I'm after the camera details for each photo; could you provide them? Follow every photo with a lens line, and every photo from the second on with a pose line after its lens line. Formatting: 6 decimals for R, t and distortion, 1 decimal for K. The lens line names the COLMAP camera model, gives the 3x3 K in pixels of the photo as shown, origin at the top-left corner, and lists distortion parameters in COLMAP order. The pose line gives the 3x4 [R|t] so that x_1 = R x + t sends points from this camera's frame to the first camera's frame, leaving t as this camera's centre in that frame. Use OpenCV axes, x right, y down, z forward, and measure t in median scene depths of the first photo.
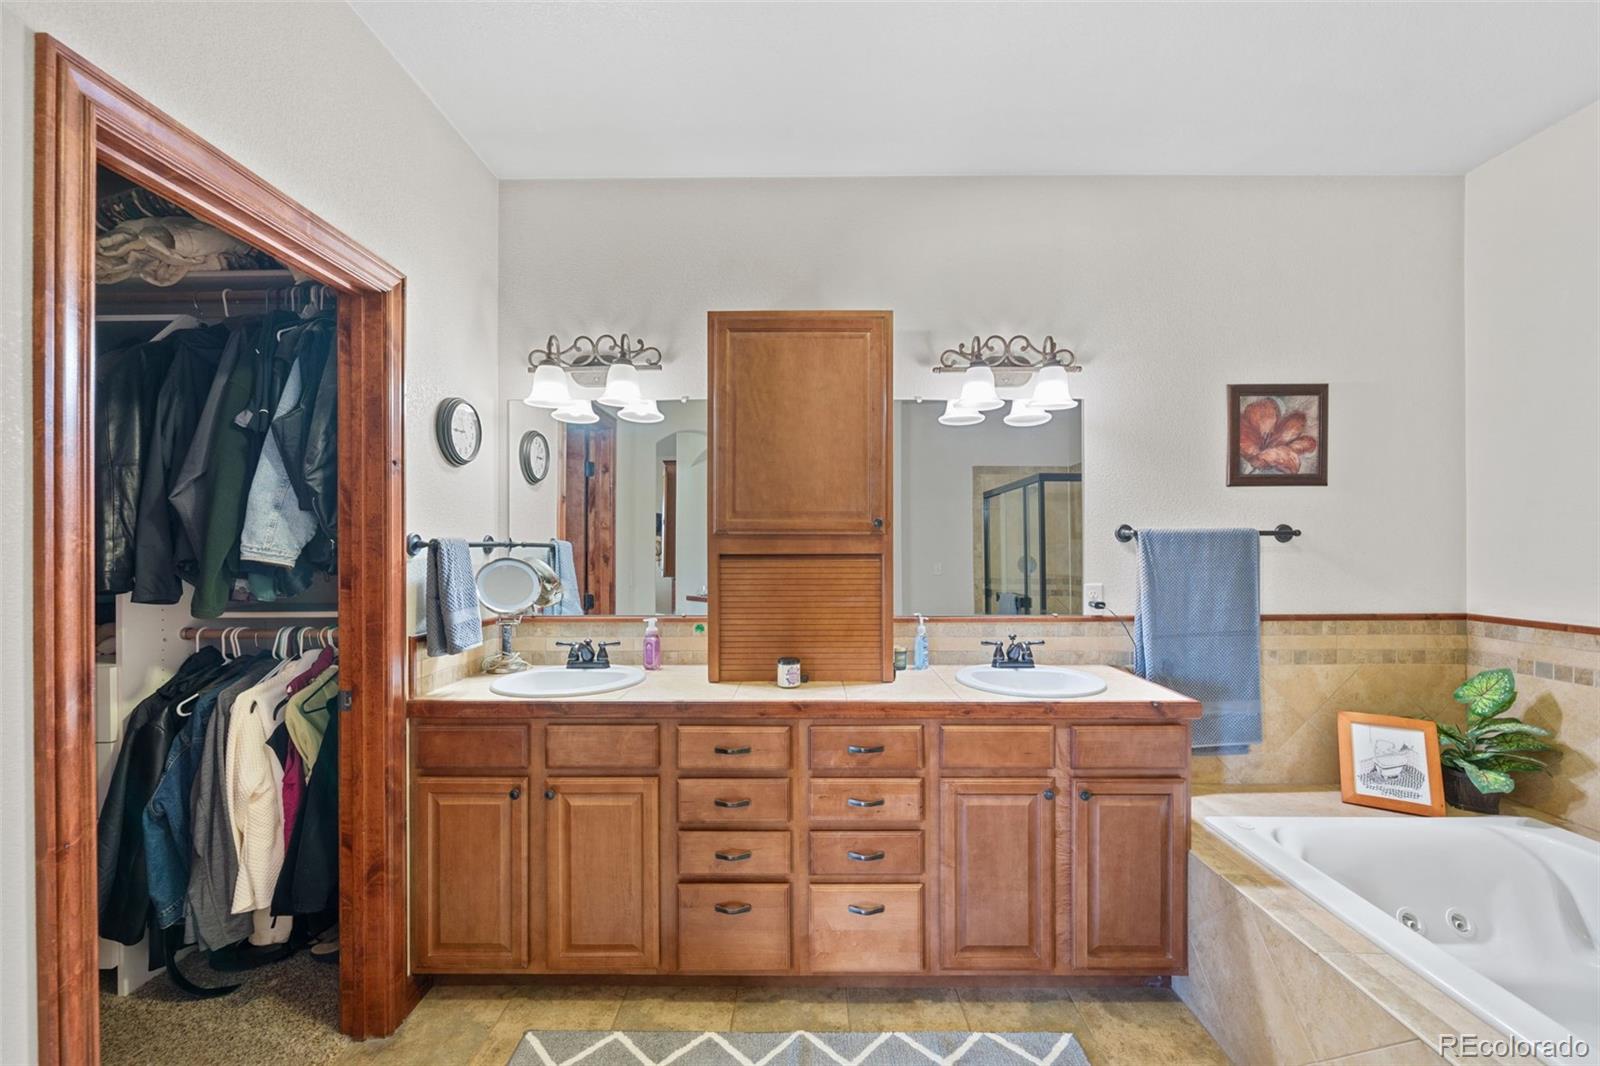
lens RADIAL K [[638.5, 0, 808.0], [0, 638.5, 544.3], [0, 0, 1]] dist [-0.002529, -0.000049]
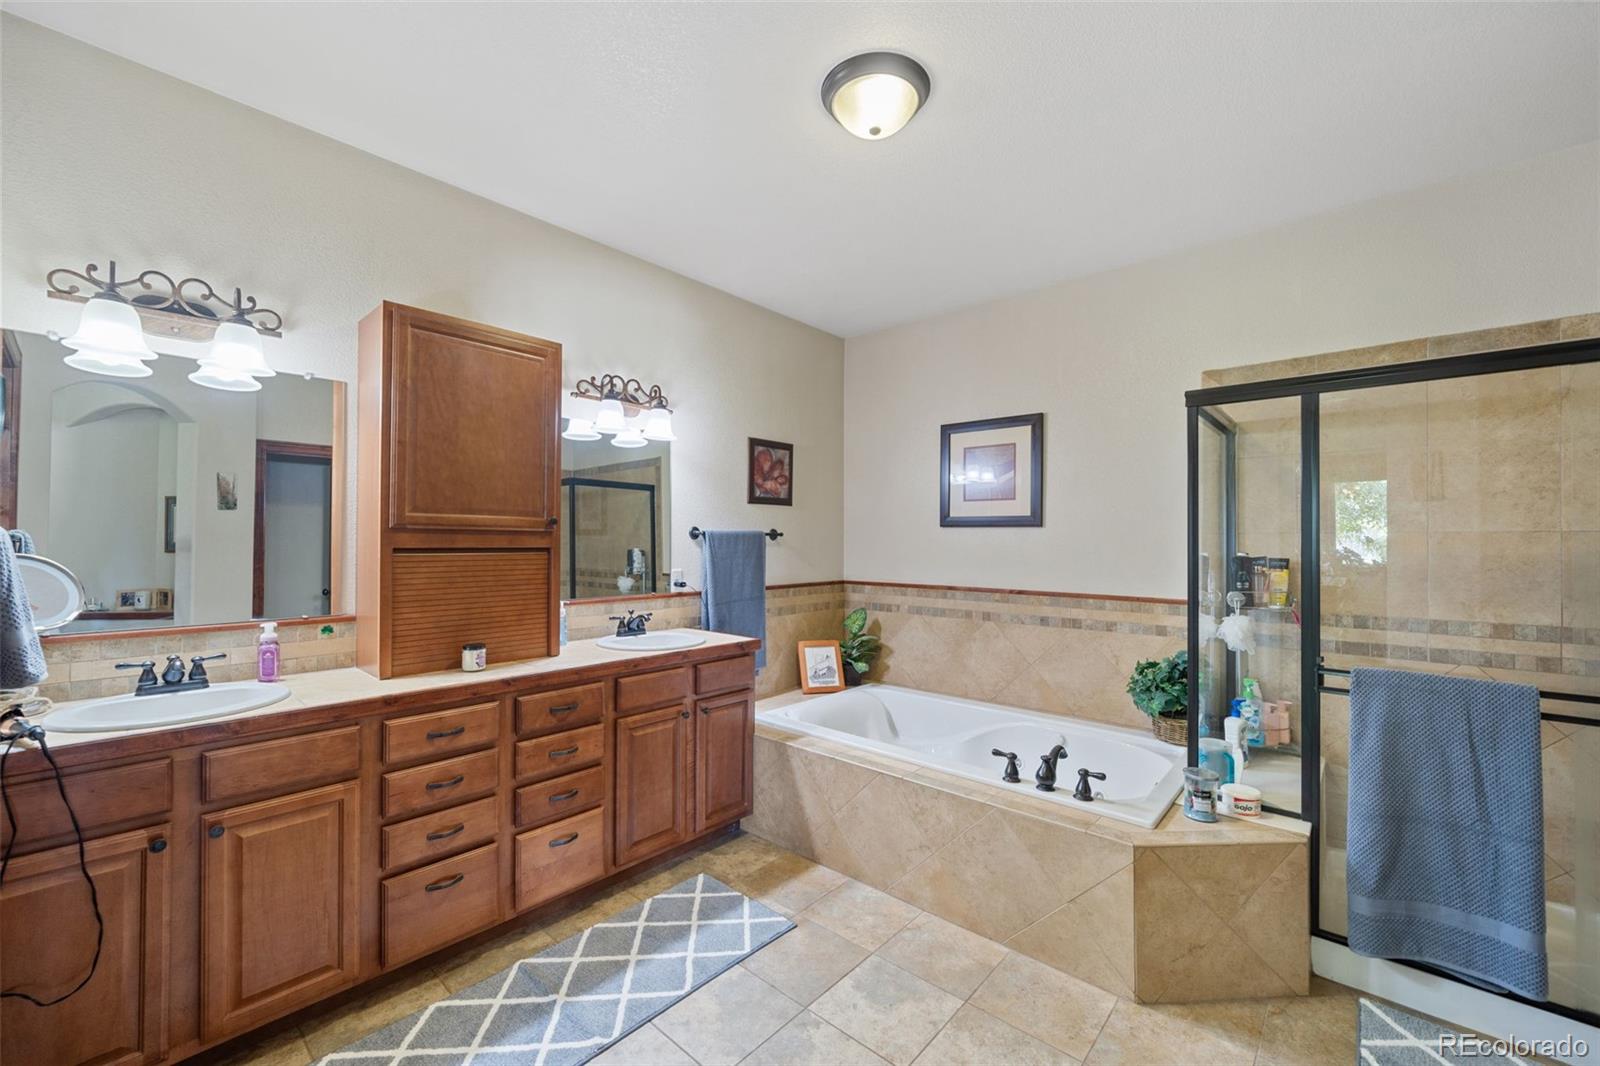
lens RADIAL K [[631.9, 0, 800.0], [0, 631.9, 533.0], [0, 0, 1]] dist [-0.000926, -0.000037]
pose [[0.666583, 0.015557, 0.745269, -0.444269], [-0.007054, 0.999869, -0.014563, 0.001668], [-0.745398, 0.004451, 0.666605, -0.119144]]
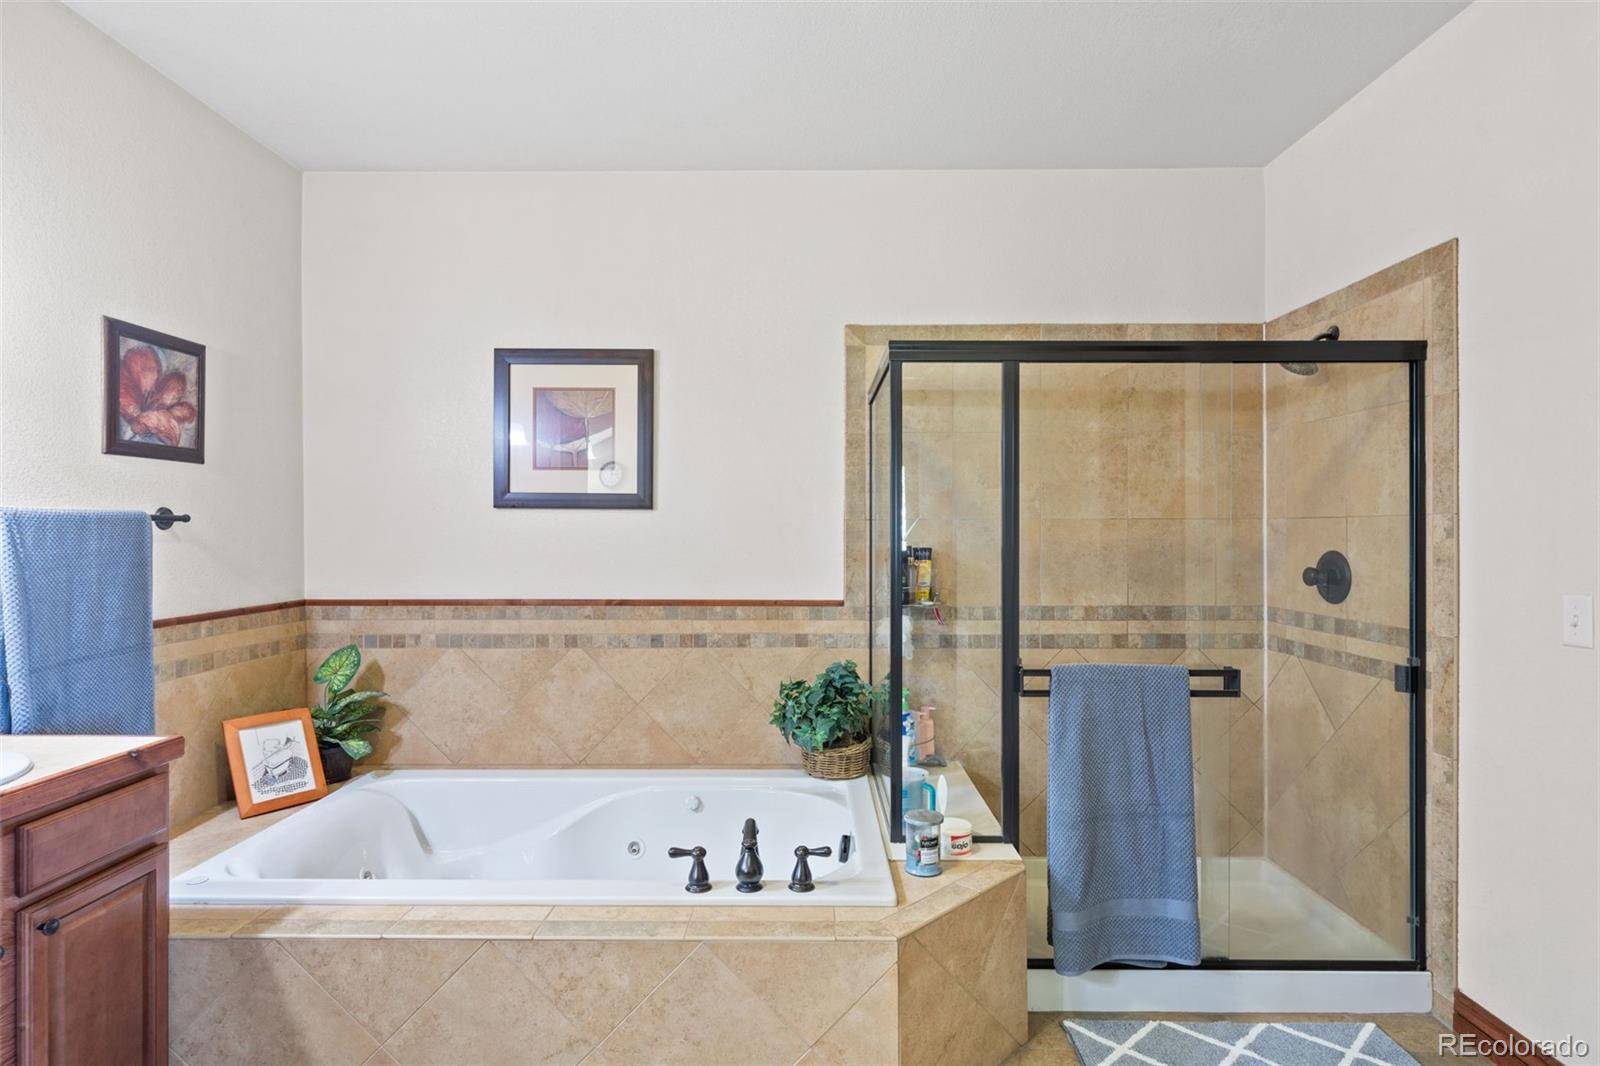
lens RADIAL K [[819.0, 0, 800.0], [0, 819.0, 533.0], [0, 0, 1]] dist [0.000199, 0.000642]
pose [[0.010867, 0.000138, 0.999941, -0.322185], [-0.000377, 1.000000, -0.000134, 0.001140], [-0.999941, -0.000375, 0.010867, 0.210706]]
